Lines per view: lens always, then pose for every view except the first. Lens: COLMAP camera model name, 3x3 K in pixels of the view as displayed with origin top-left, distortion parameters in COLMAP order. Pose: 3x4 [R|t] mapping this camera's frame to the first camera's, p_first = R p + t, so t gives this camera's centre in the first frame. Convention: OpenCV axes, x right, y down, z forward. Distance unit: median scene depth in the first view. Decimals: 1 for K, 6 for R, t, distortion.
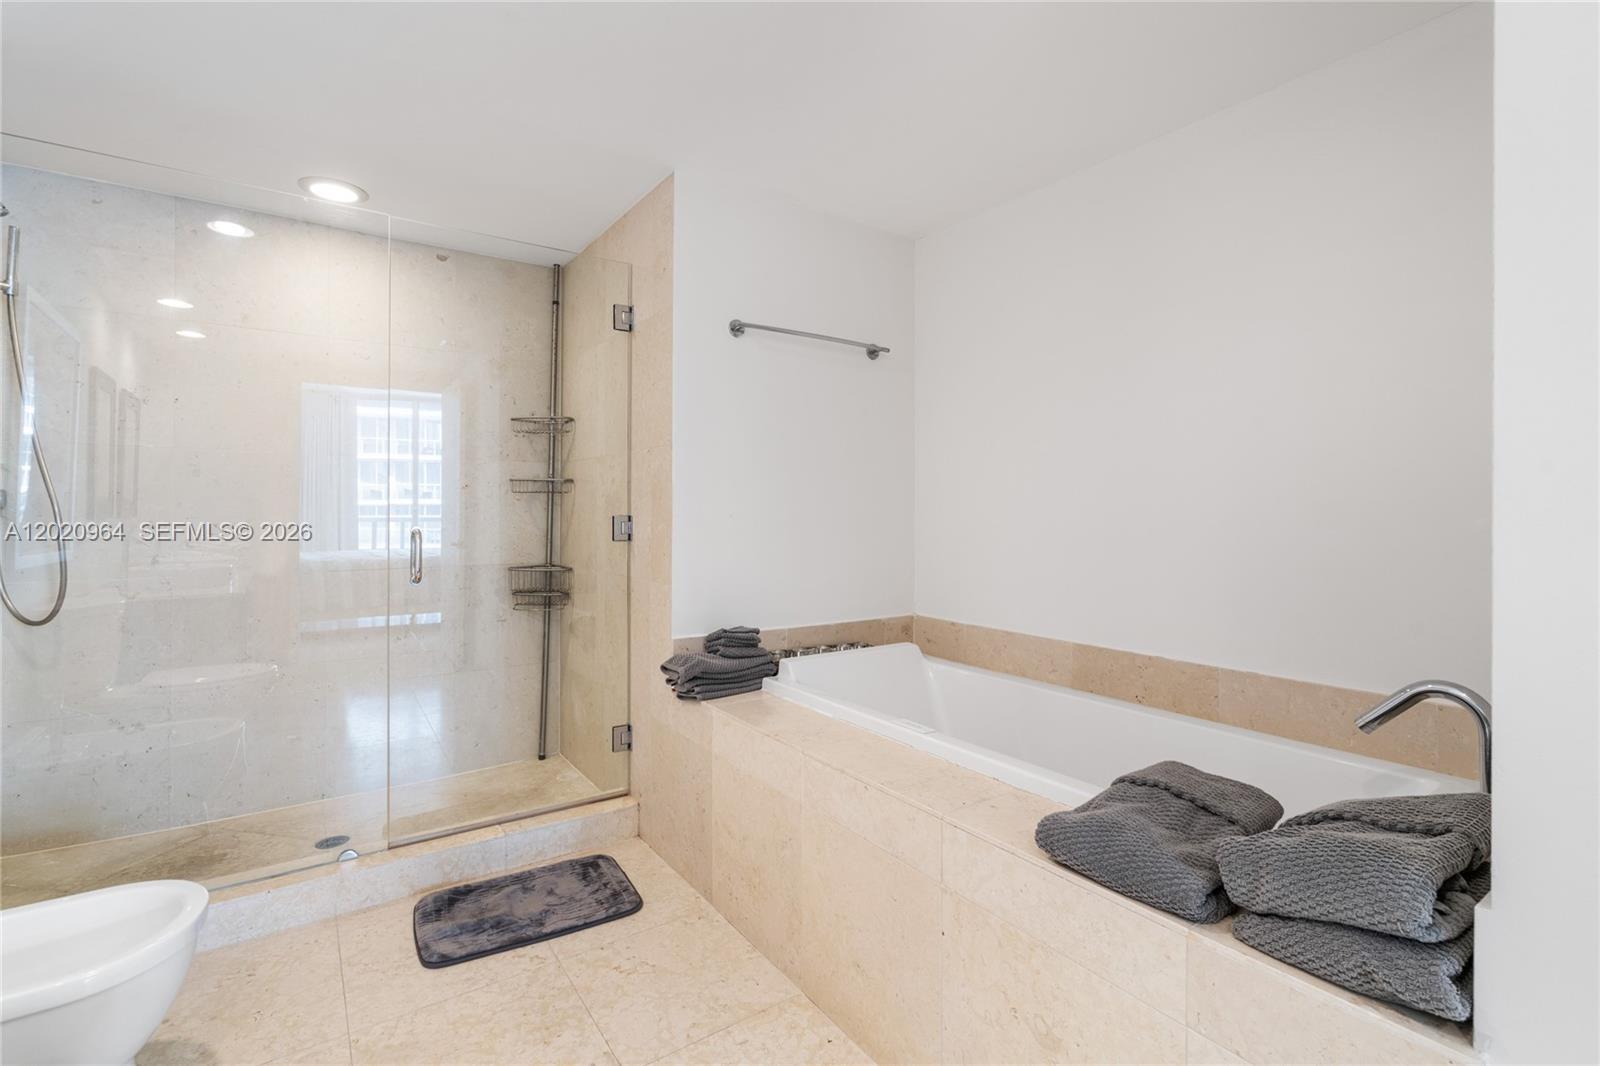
lens RADIAL K [[721.0, 0, 795.6], [0, 721.0, 513.0], [0, 0, 1]] dist [-0.003256, 0.000743]
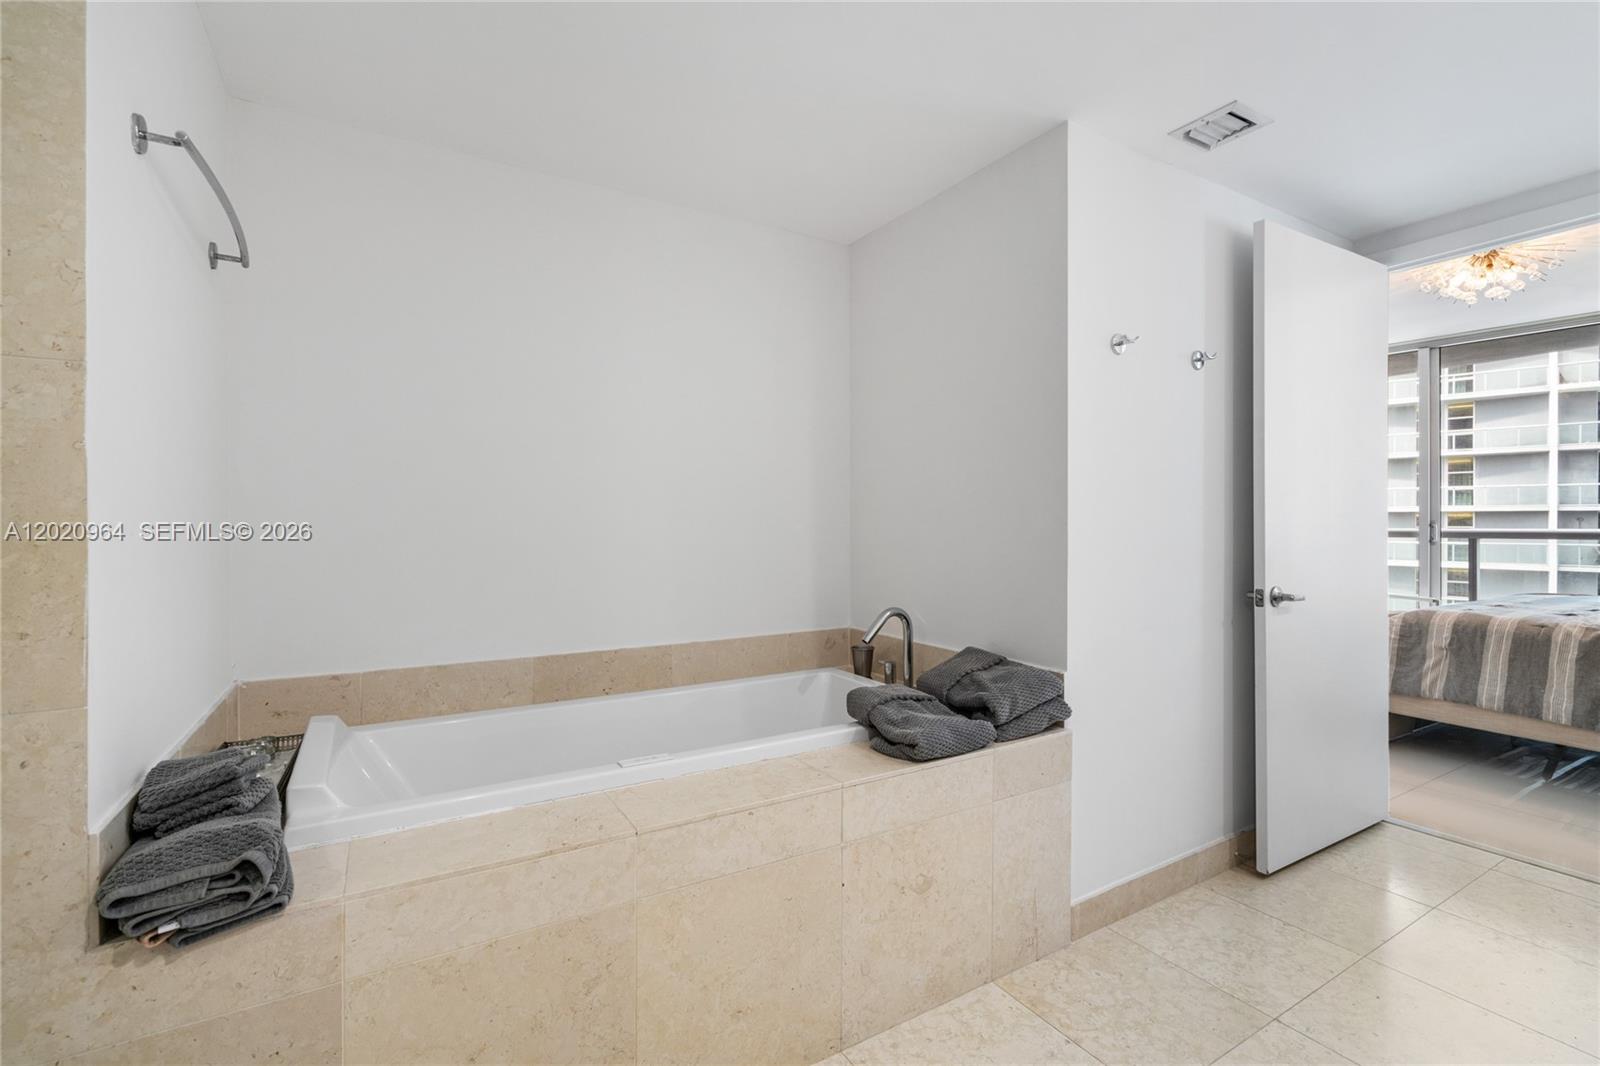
lens RADIAL K [[713.3, 0, 804.7], [0, 713.3, 529.9], [0, 0, 1]] dist [-0.006287, 0.002005]
pose [[0.072491, -0.012555, 0.997290, -0.544619], [0.004175, 0.999916, 0.012285, -0.001803], [-0.997360, 0.003273, 0.072537, 0.566995]]
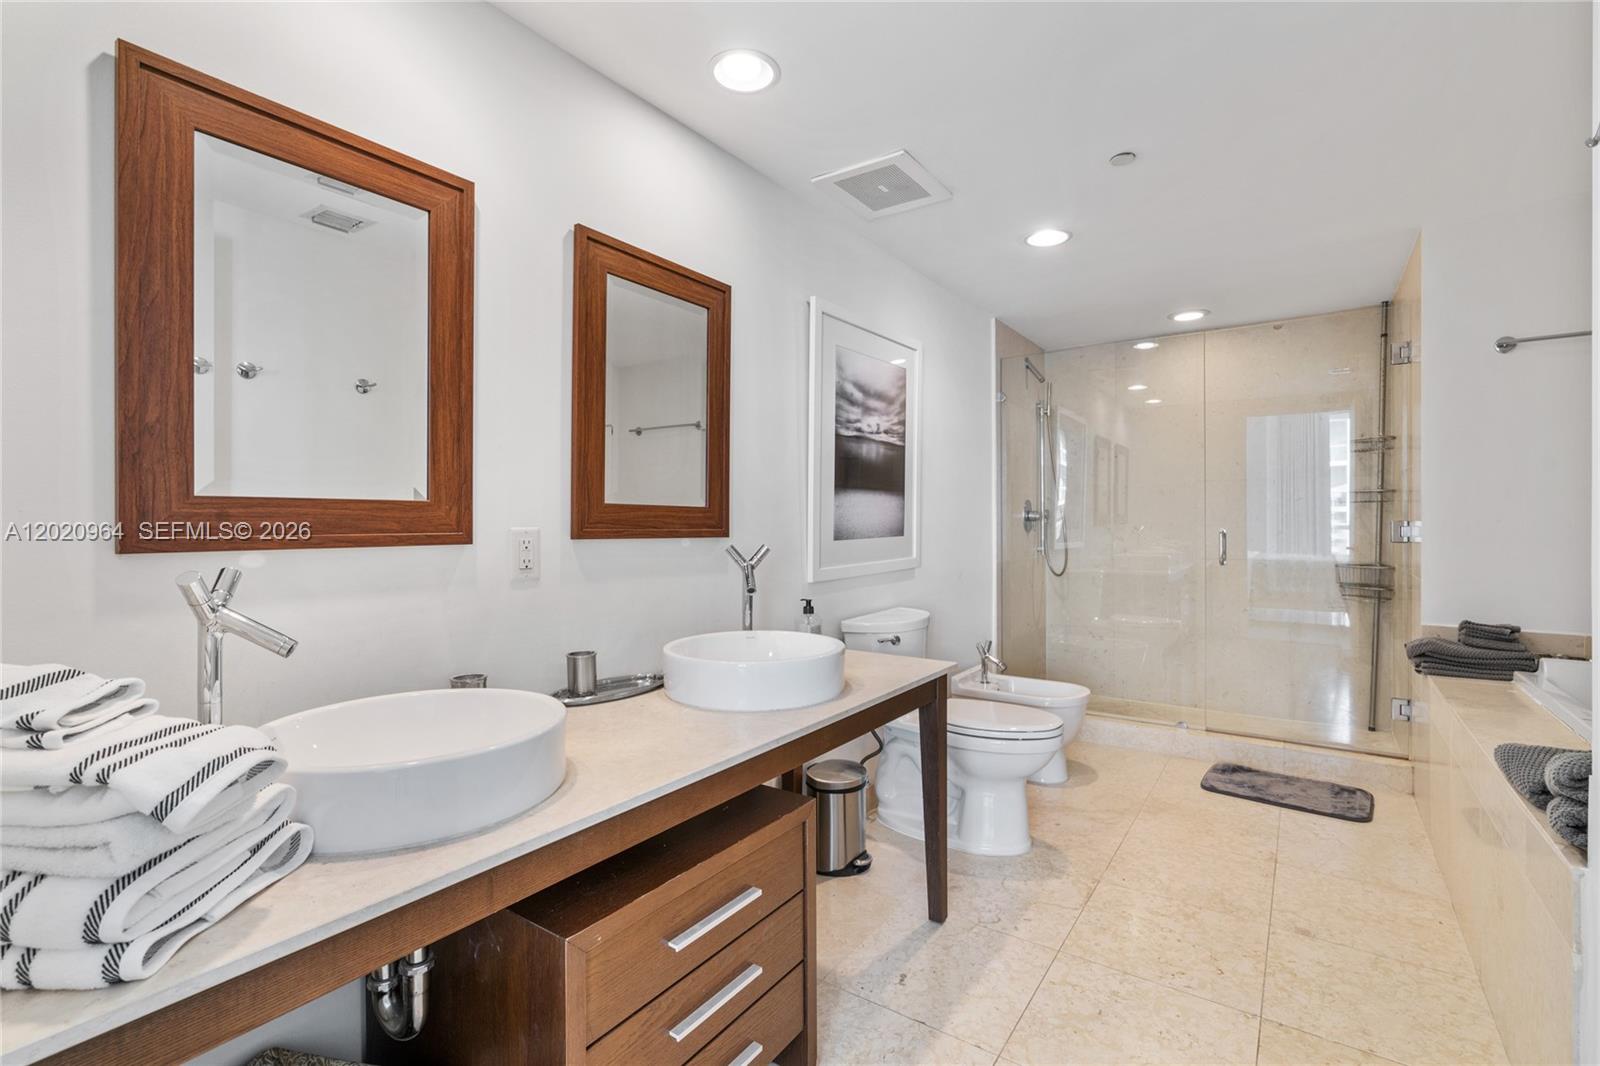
lens RADIAL K [[713.3, 0, 804.7], [0, 713.3, 529.9], [0, 0, 1]] dist [-0.006287, 0.002005]
pose [[0.338923, 0.007692, -0.940783, 0.595750], [0.006117, 0.999927, 0.010379, -0.000149], [0.940794, -0.009272, 0.338852, -0.357020]]
